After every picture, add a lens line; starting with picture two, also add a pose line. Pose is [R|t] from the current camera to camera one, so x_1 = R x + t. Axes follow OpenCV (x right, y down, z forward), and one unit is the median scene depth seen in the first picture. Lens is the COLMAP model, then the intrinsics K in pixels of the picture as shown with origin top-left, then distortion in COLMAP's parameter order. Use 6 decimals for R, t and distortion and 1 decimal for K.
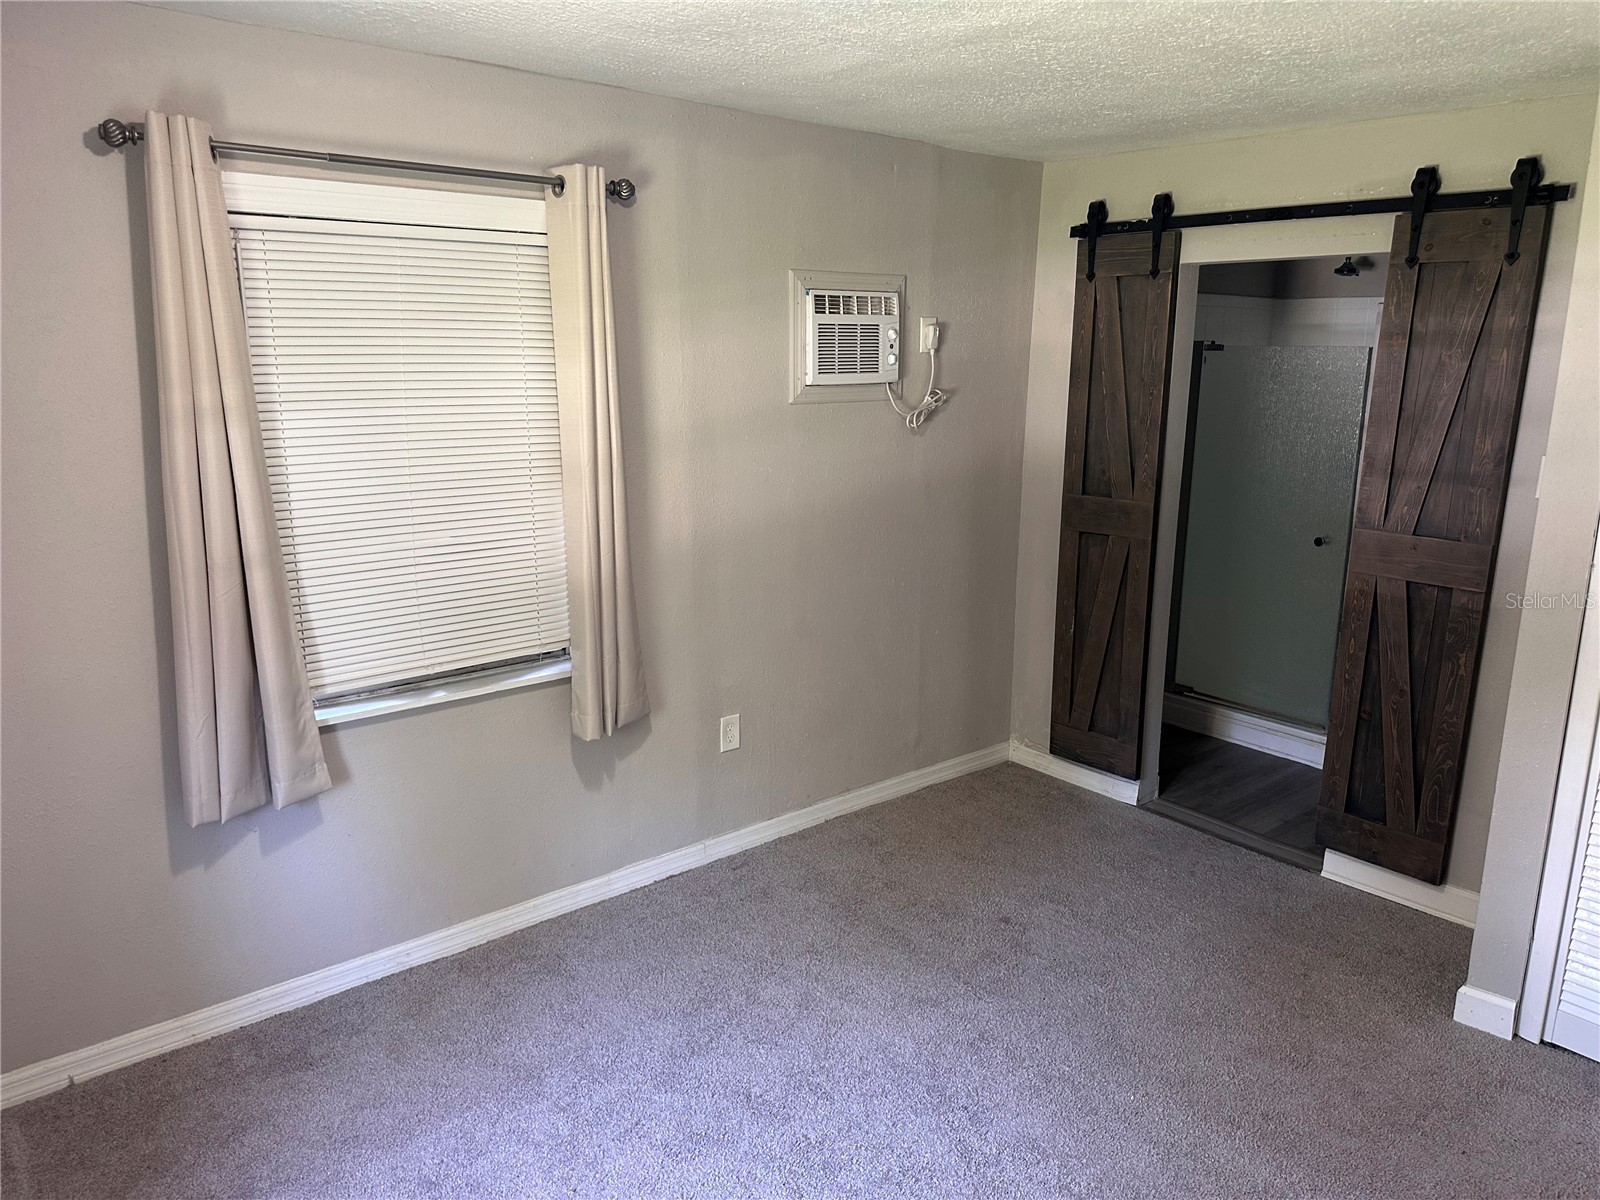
lens RADIAL K [[1137.5, 0, 803.8], [0, 1137.5, 596.9], [0, 0, 1]] dist [0.172614, -0.257027]
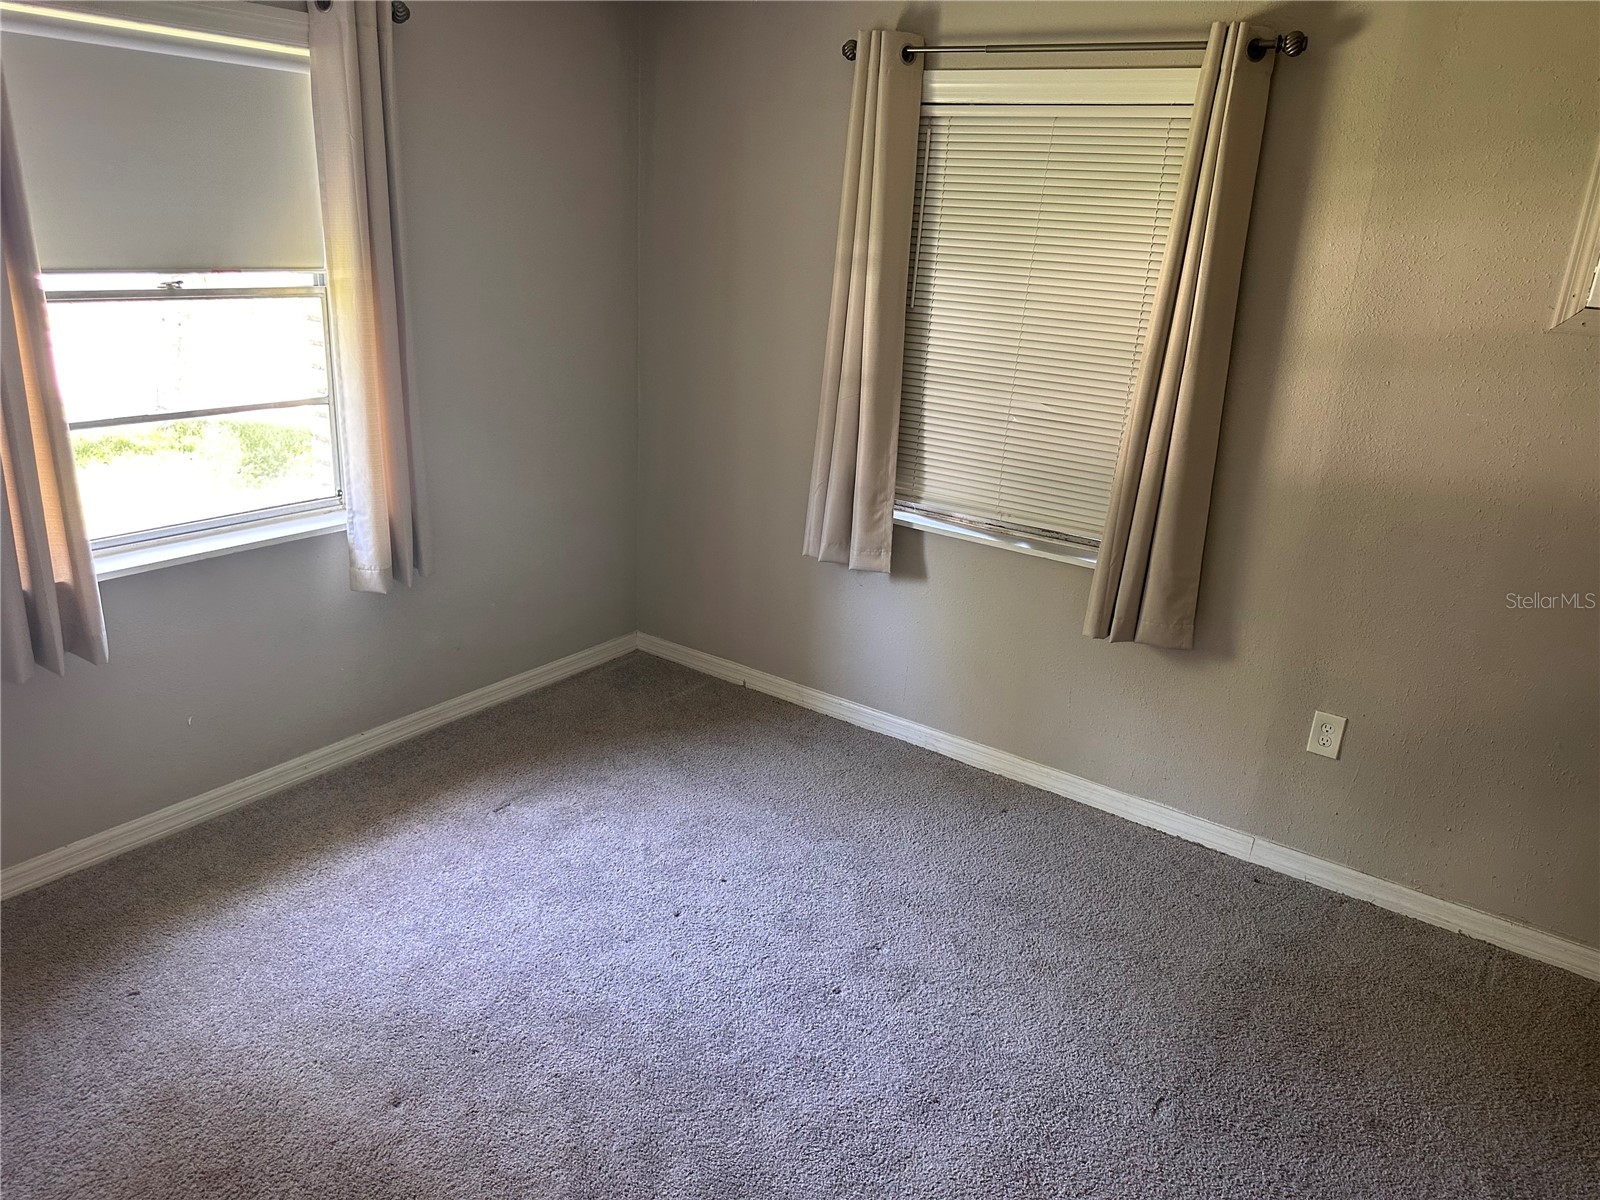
lens RADIAL K [[1137.5, 0, 803.8], [0, 1137.5, 596.9], [0, 0, 1]] dist [0.172614, -0.257027]
pose [[0.258742, 0.317661, -0.912220, 0.738910], [-0.265305, 0.931430, 0.249099, -0.101375], [0.928798, 0.177564, 0.325277, 0.518300]]
